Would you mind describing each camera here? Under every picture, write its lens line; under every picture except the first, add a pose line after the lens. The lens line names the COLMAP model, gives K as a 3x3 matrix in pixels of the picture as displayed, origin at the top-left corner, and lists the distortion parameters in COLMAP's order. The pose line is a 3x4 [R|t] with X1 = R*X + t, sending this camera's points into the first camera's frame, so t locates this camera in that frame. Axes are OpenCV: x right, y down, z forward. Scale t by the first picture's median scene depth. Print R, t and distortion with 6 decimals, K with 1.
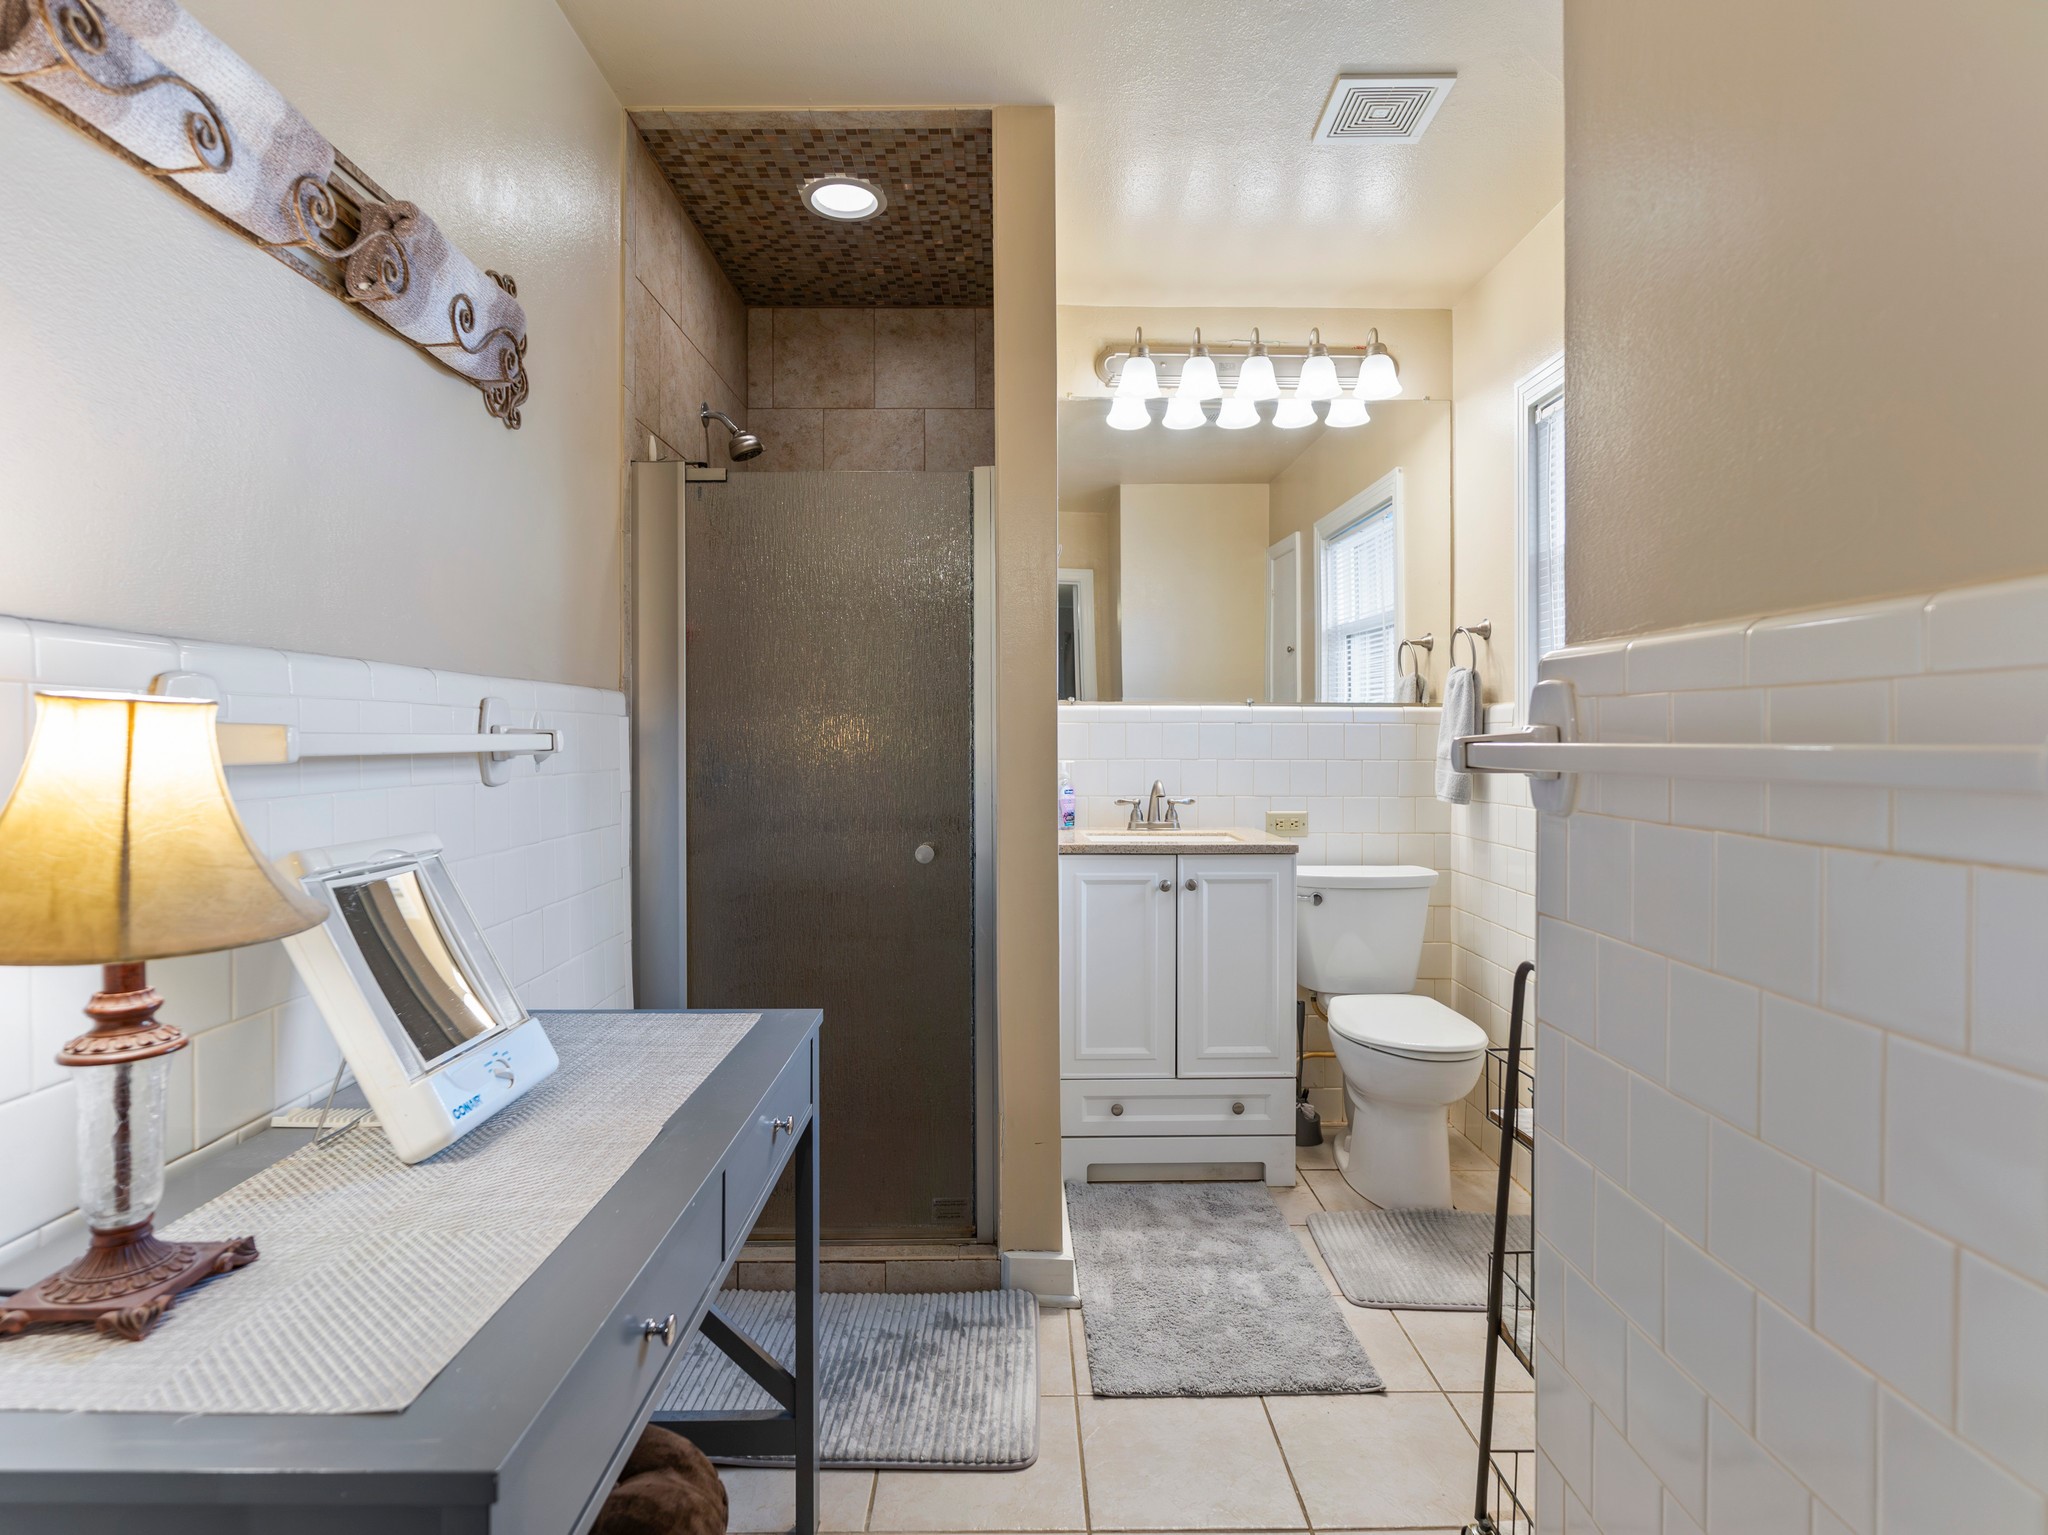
lens RADIAL K [[1131.4, 0, 1023.4], [0, 1131.4, 743.4], [0, 0, 1]] dist [-0.000030, -0.001850]
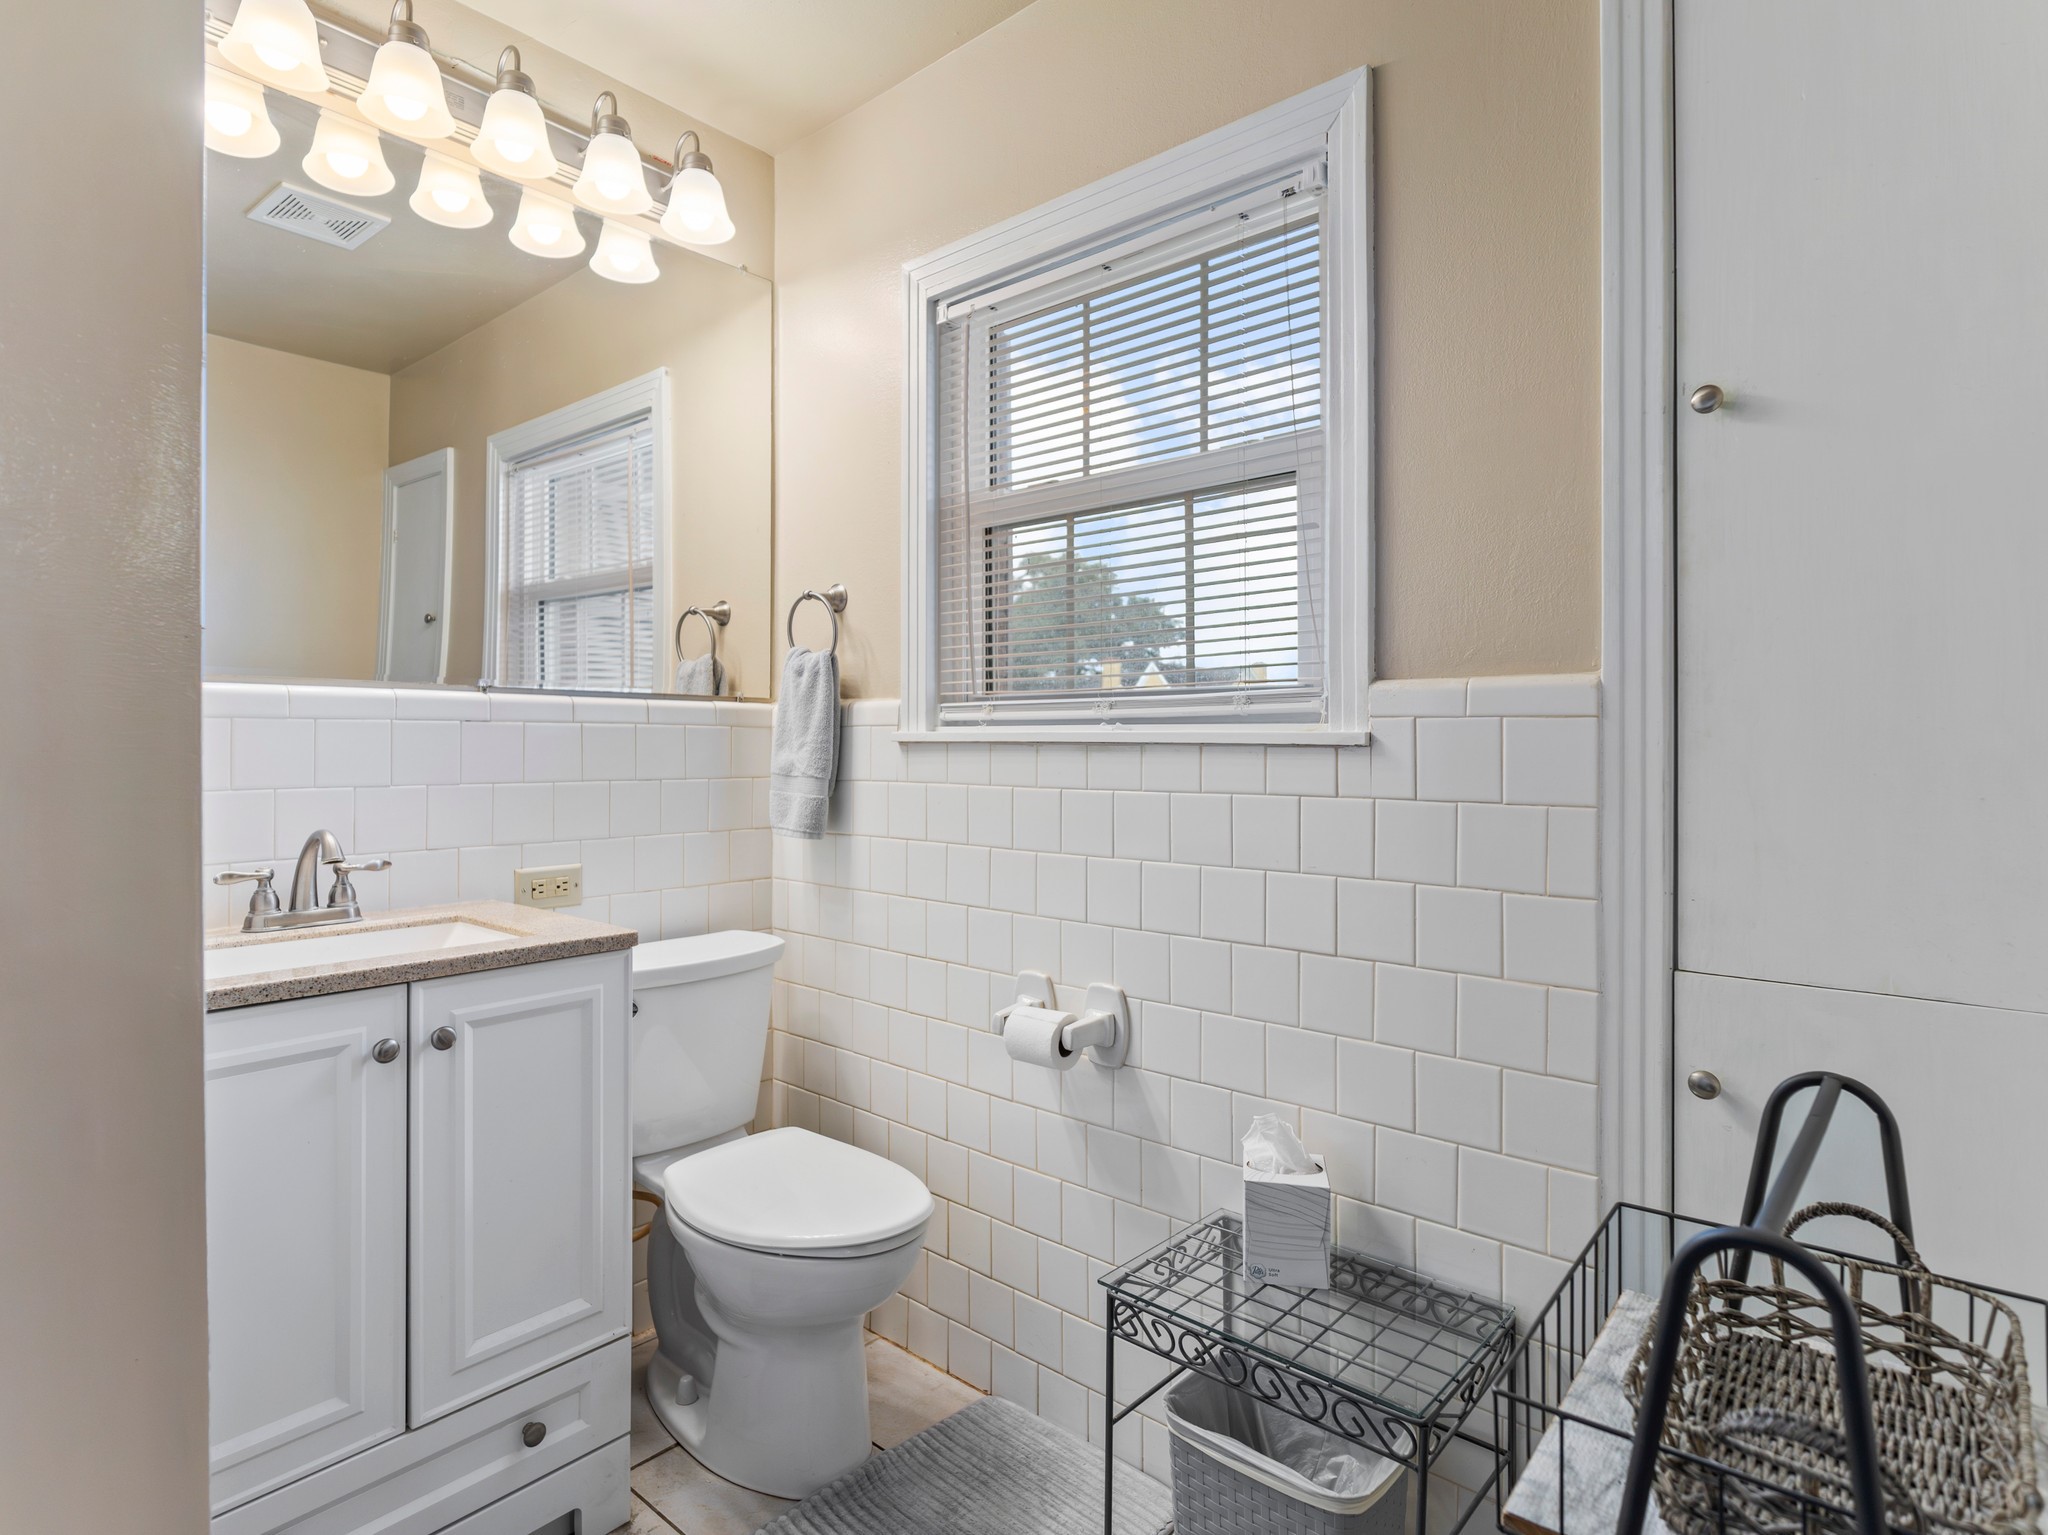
lens RADIAL K [[1089.4, 0, 1024.0], [0, 1089.4, 744.1], [0, 0, 1]] dist [-0.002963, -0.001055]
pose [[0.656855, 0.000017, 0.754017, -0.043369], [0.004163, 0.999985, -0.003649, -0.003208], [-0.754006, 0.005536, 0.656845, 0.439691]]
